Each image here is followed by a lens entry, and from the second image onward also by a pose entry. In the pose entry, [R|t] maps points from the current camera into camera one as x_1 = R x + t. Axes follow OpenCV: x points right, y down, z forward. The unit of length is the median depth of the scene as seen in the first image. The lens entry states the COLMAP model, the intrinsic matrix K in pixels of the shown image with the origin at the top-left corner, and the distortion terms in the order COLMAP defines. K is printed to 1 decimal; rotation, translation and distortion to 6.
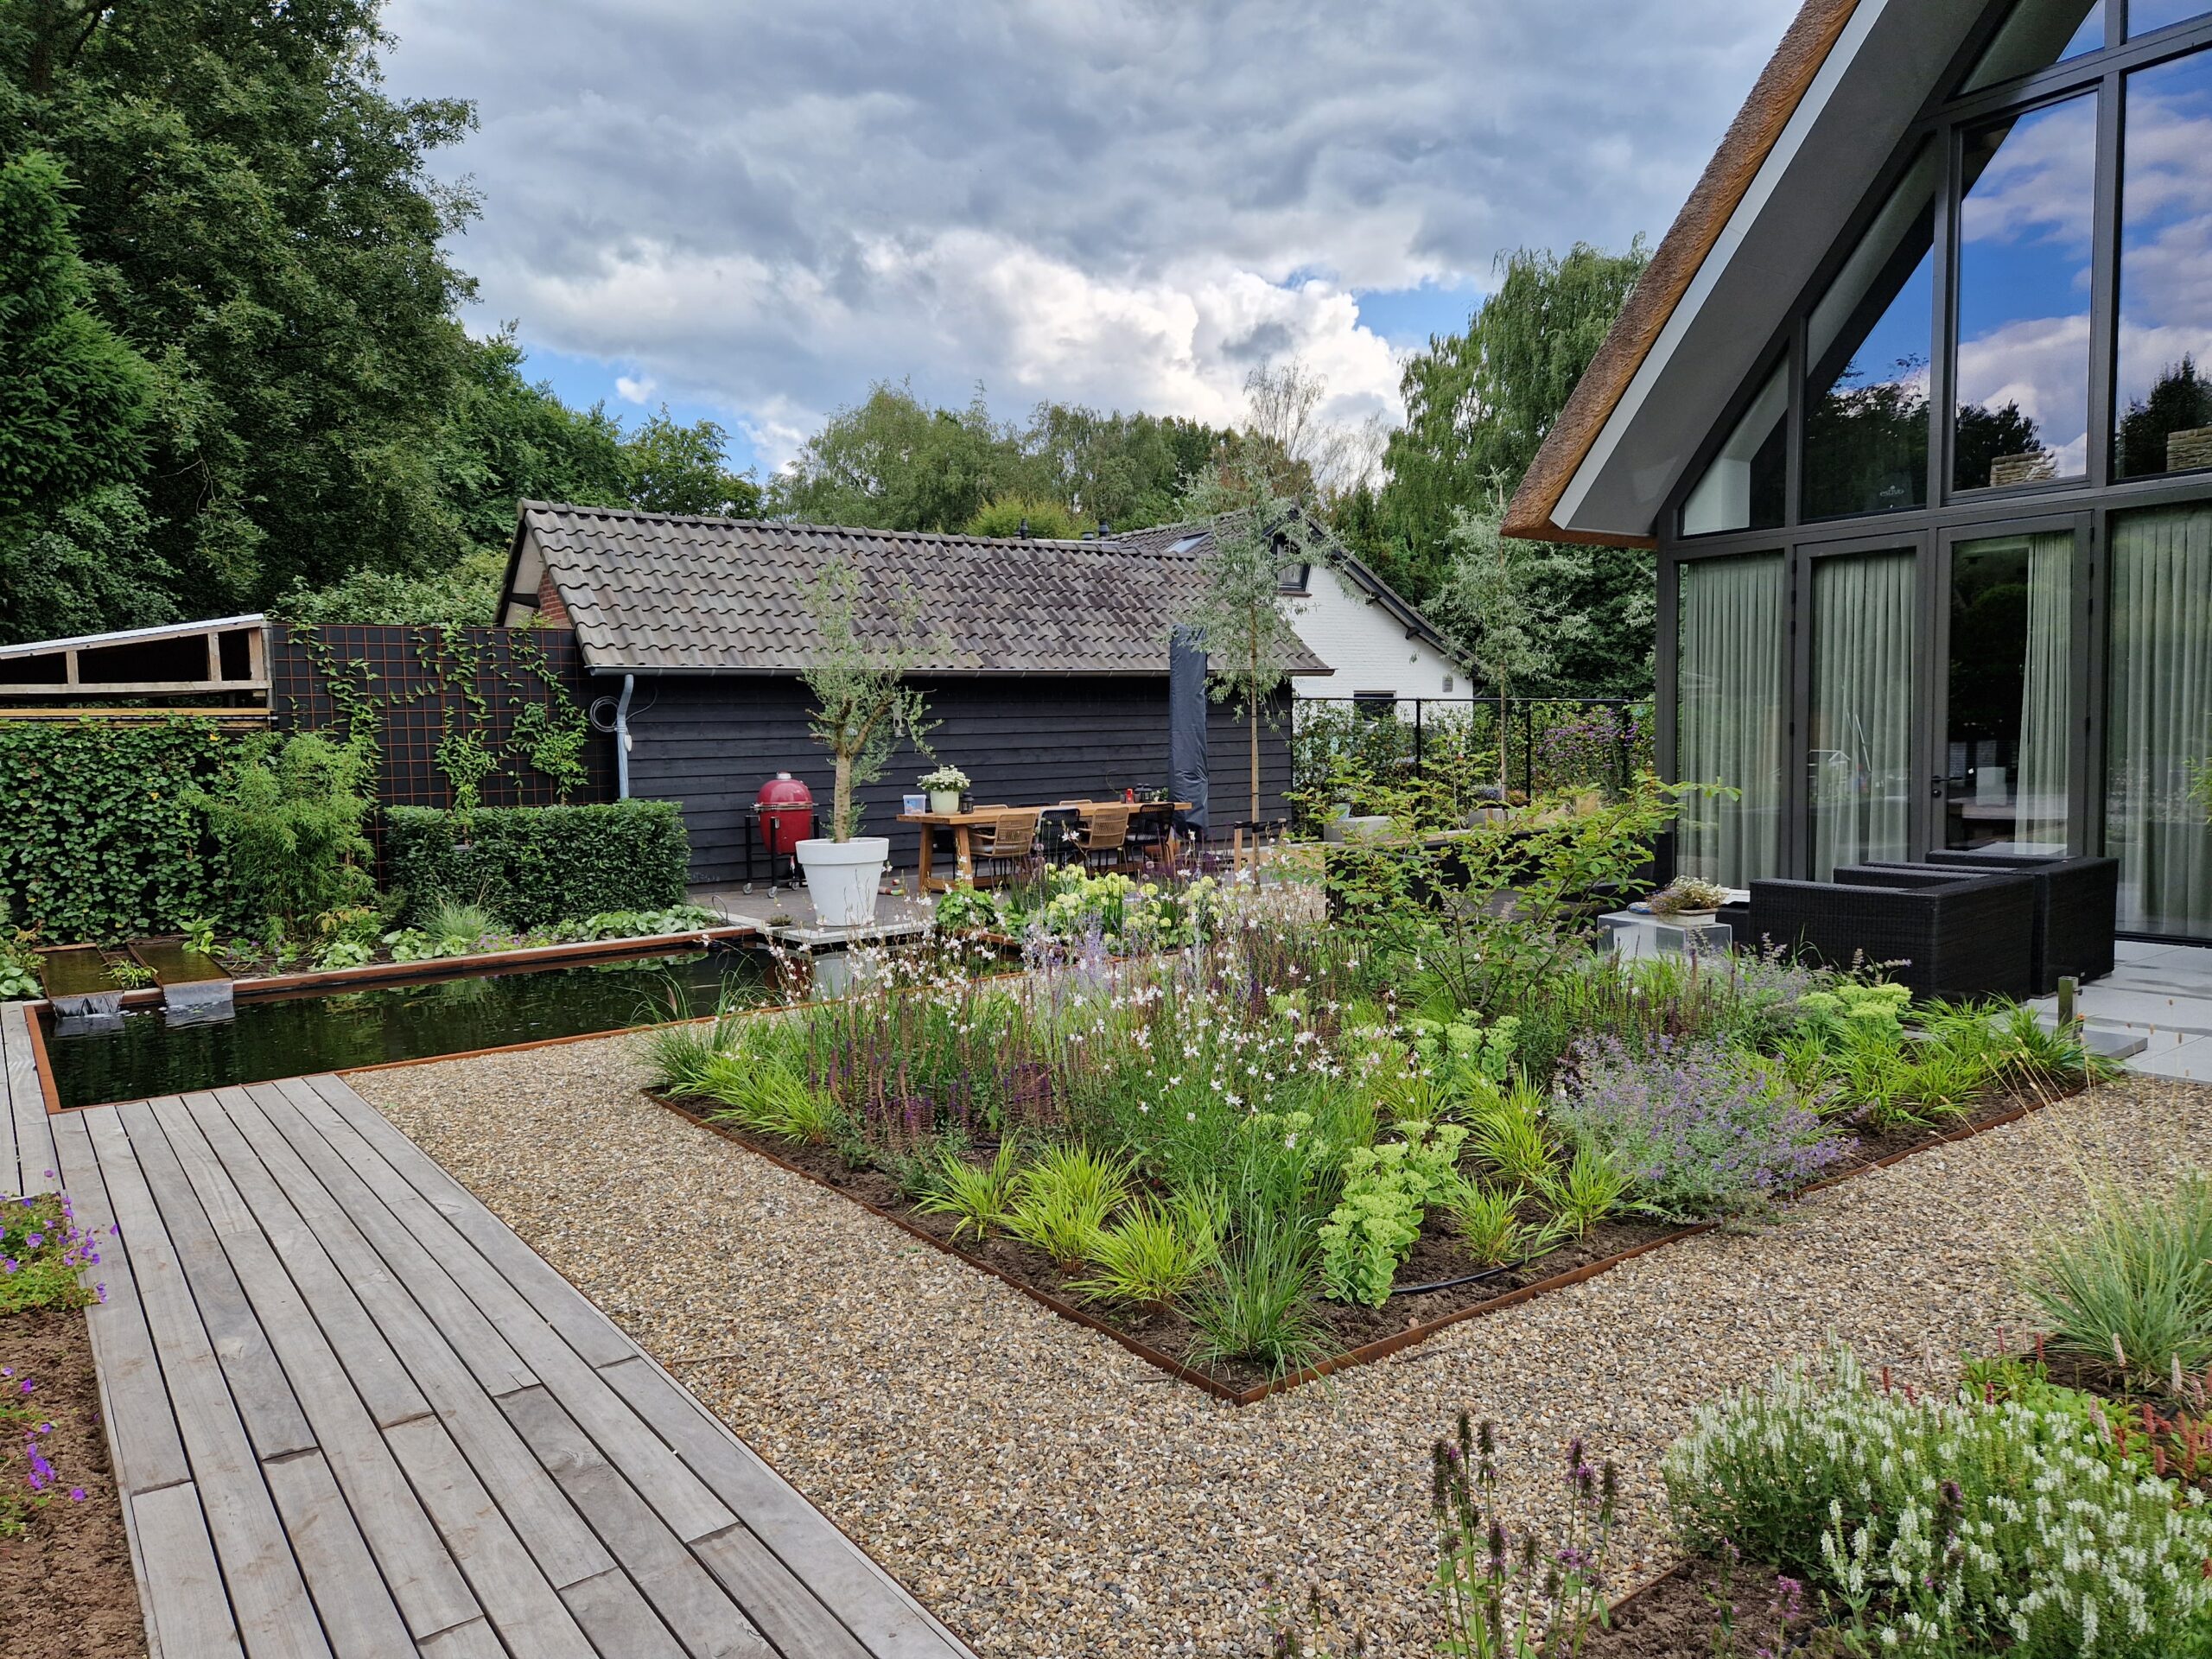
lens RADIAL K [[1471.1, 0, 1080.8], [0, 1471.1, 824.7], [0, 0, 1]] dist [0.078625, -0.066513]
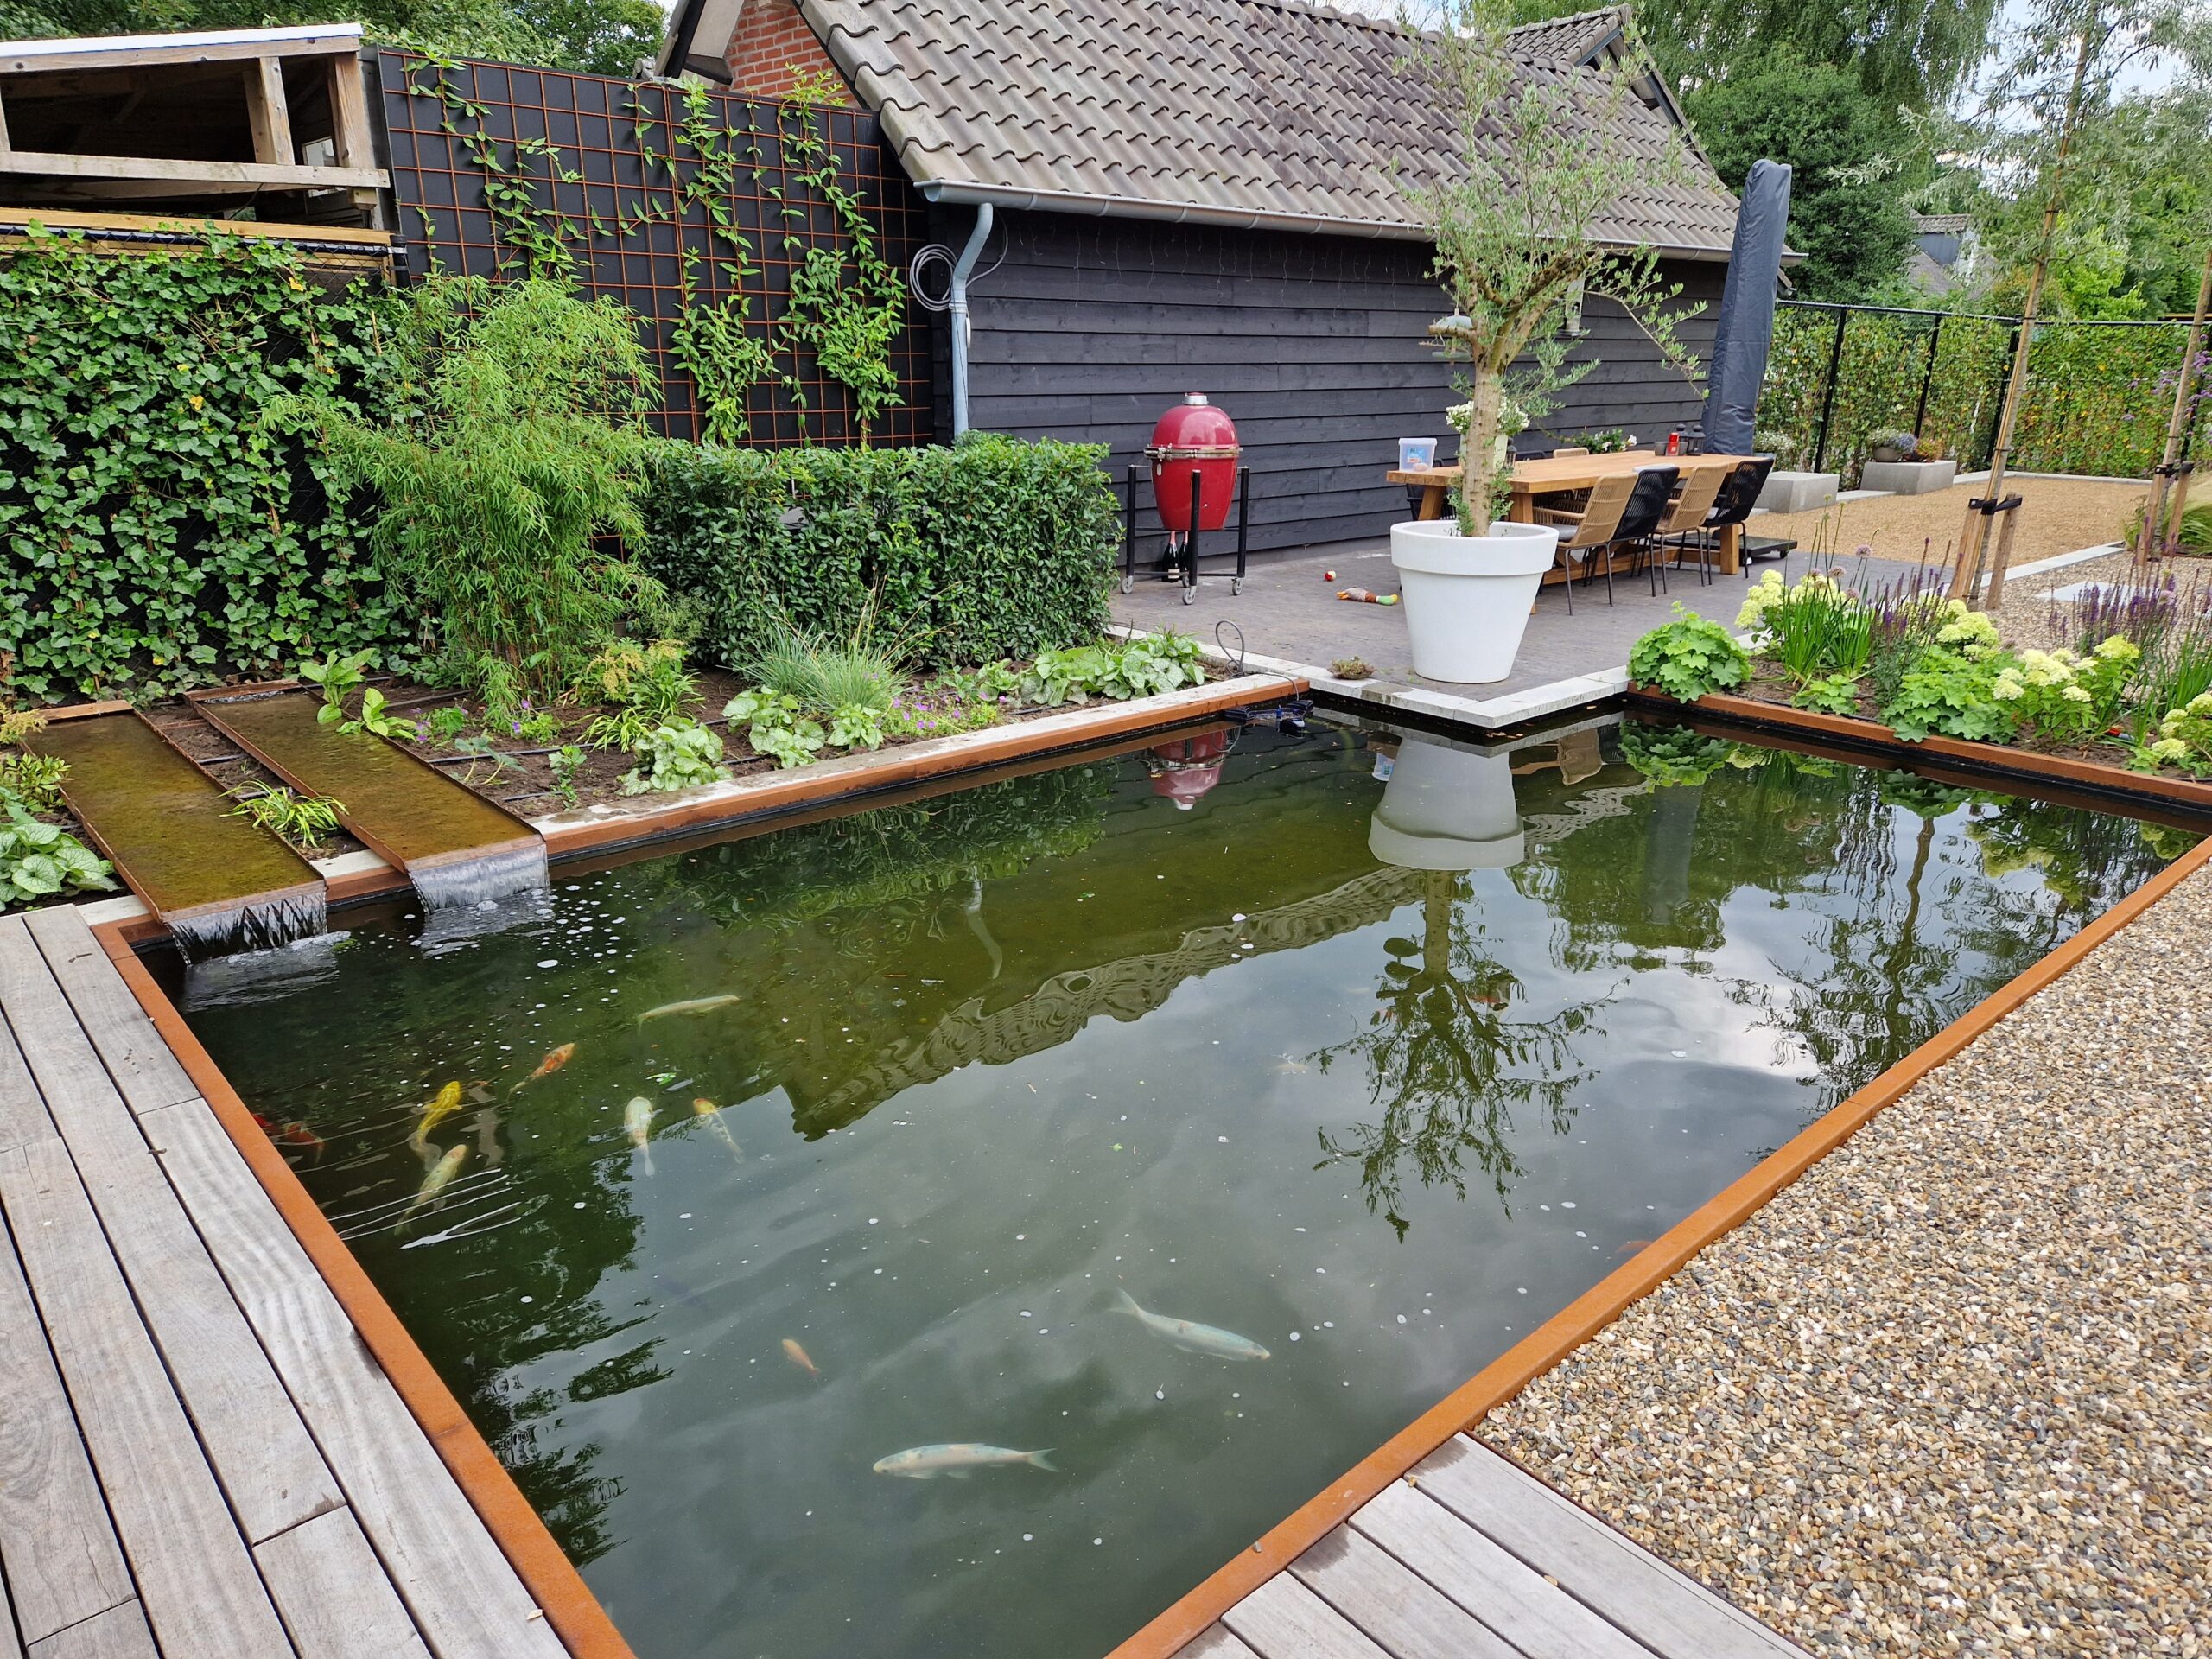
lens RADIAL K [[1471.1, 0, 1114.7], [0, 1471.1, 819.4], [0, 0, 1]] dist [0.078625, -0.066513]
pose [[0.994696, 0.004596, 0.102757, -0.362335], [-0.029617, 0.969492, 0.243328, -0.015386], [-0.098504, -0.245080, 0.964486, 0.450757]]
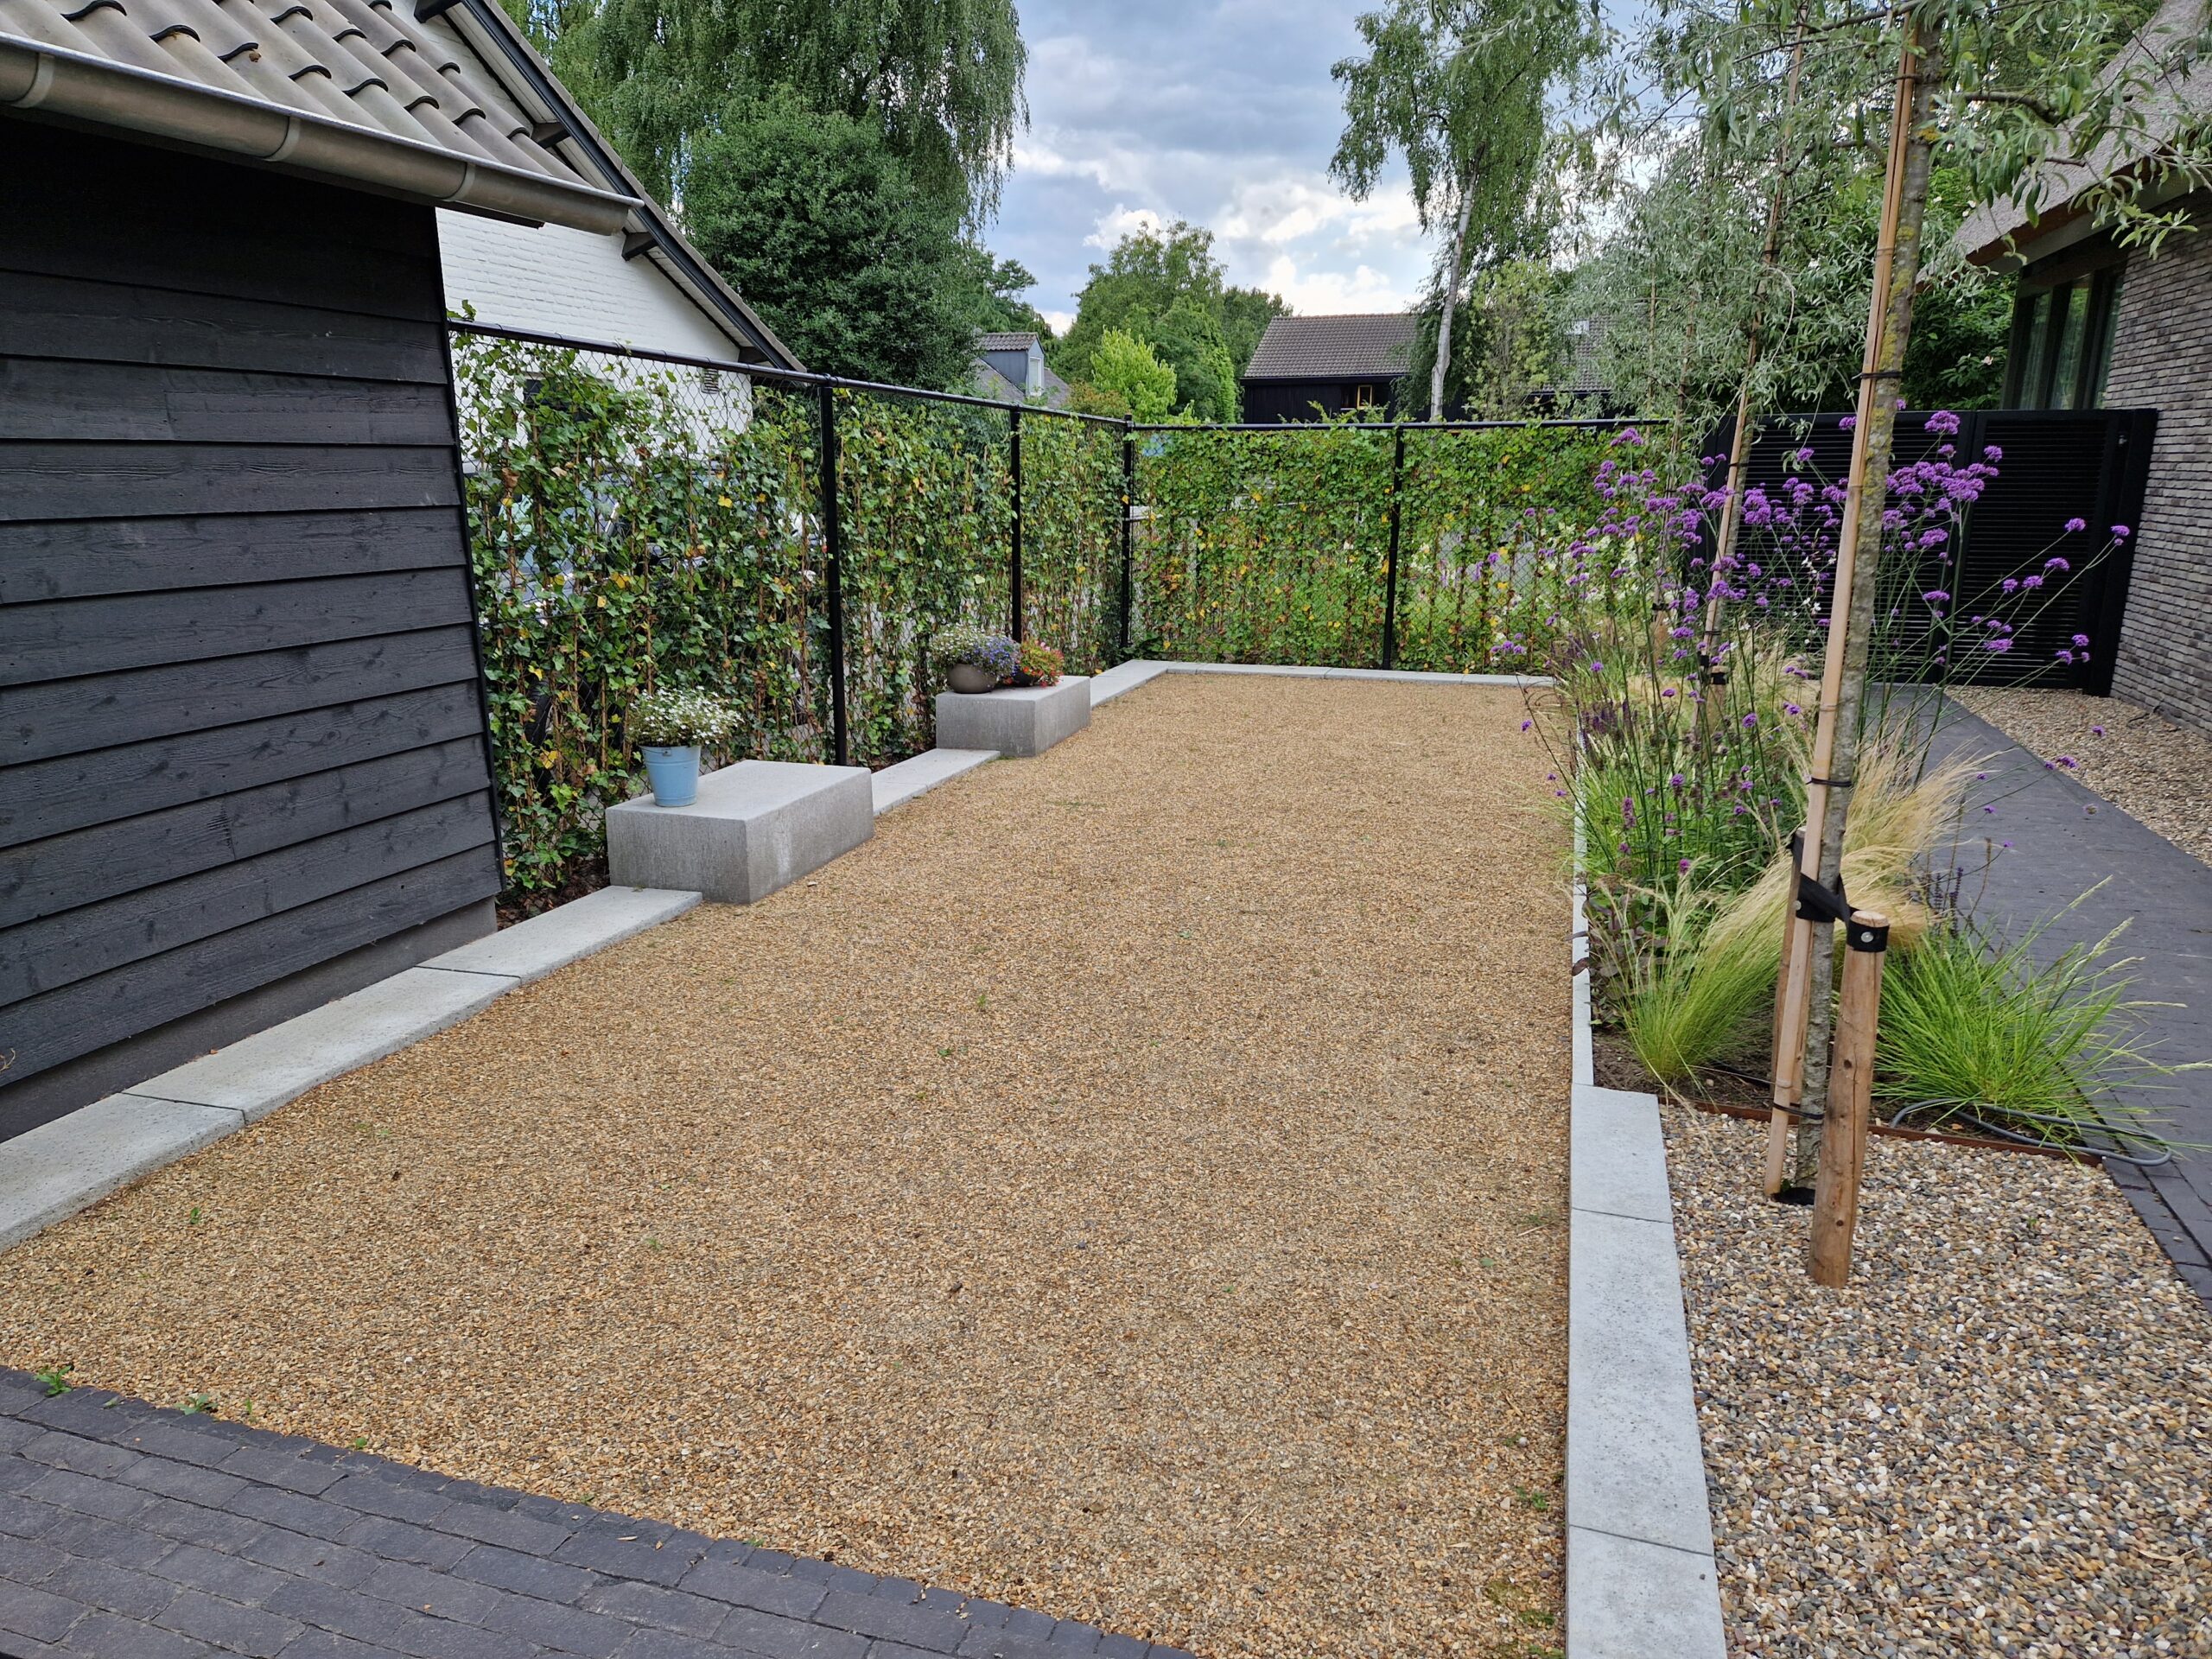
lens RADIAL K [[1471.1, 0, 1094.5], [0, 1471.1, 821.6], [0, 0, 1]] dist [0.078625, -0.066513]
pose [[0.810989, -0.112666, 0.574110, 0.130143], [0.016001, 0.985187, 0.170736, -0.076091], [-0.584842, -0.129279, 0.800779, 1.202099]]
